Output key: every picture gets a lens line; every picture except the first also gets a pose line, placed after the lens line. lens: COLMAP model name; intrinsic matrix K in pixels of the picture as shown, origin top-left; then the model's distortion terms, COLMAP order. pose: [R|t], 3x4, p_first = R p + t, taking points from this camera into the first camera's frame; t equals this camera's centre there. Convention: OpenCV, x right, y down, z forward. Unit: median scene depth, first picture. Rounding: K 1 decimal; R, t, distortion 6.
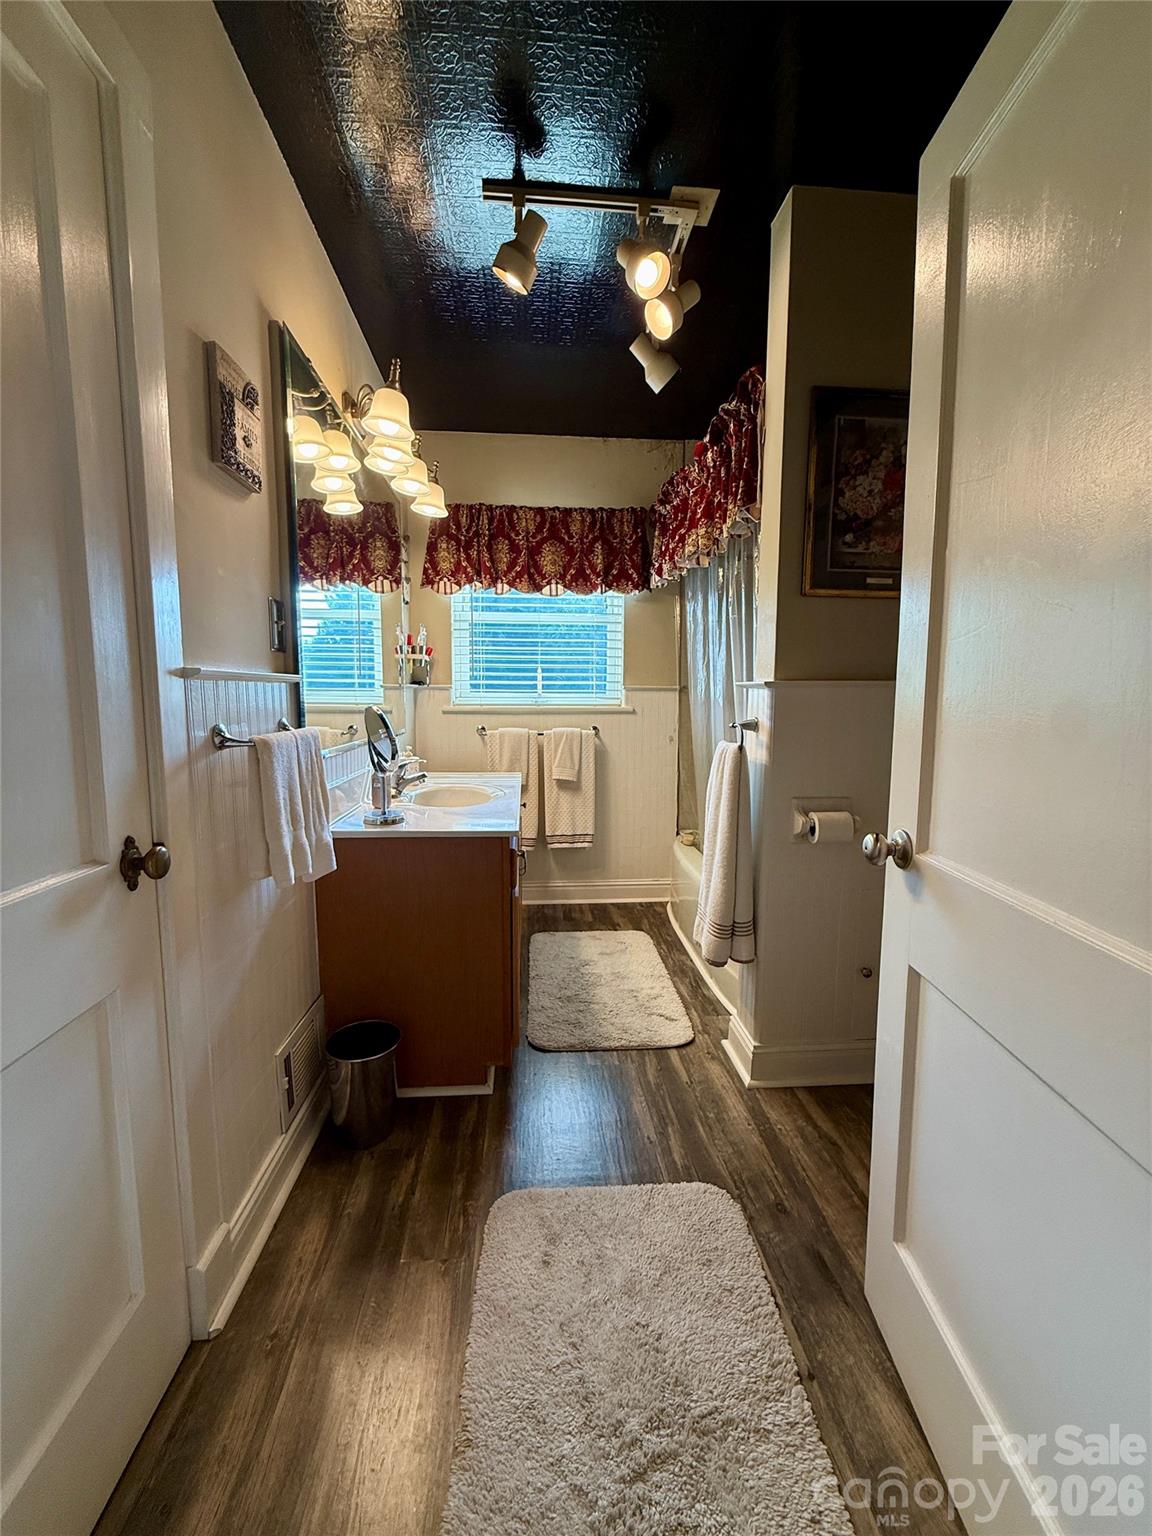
lens RADIAL K [[653.5, 0, 576.0], [0, 653.5, 768.0], [0, 0, 1]] dist [-0.000605, 0.000083]
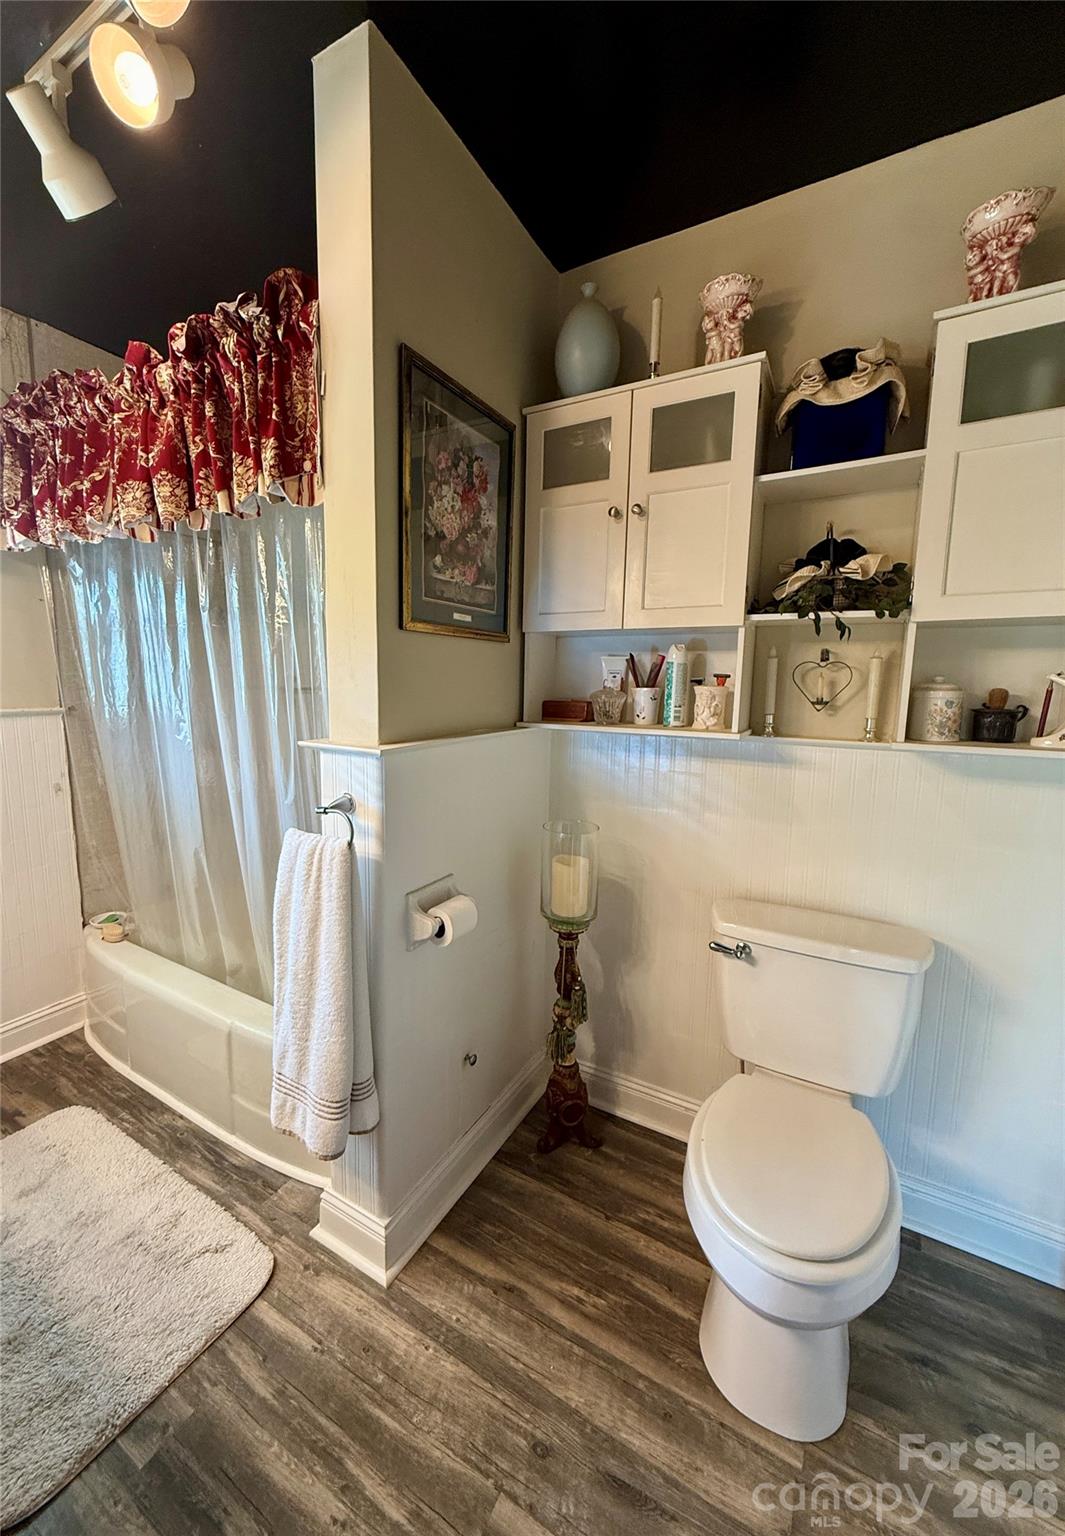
lens RADIAL K [[628.1, 0, 532.5], [0, 628.1, 768.0], [0, 0, 1]] dist [-0.000509, 0.000045]
pose [[0.572023, -0.106168, 0.813337, -0.158546], [0.069558, 0.994295, 0.080868, -0.142498], [-0.817283, 0.010316, 0.576144, 0.431107]]
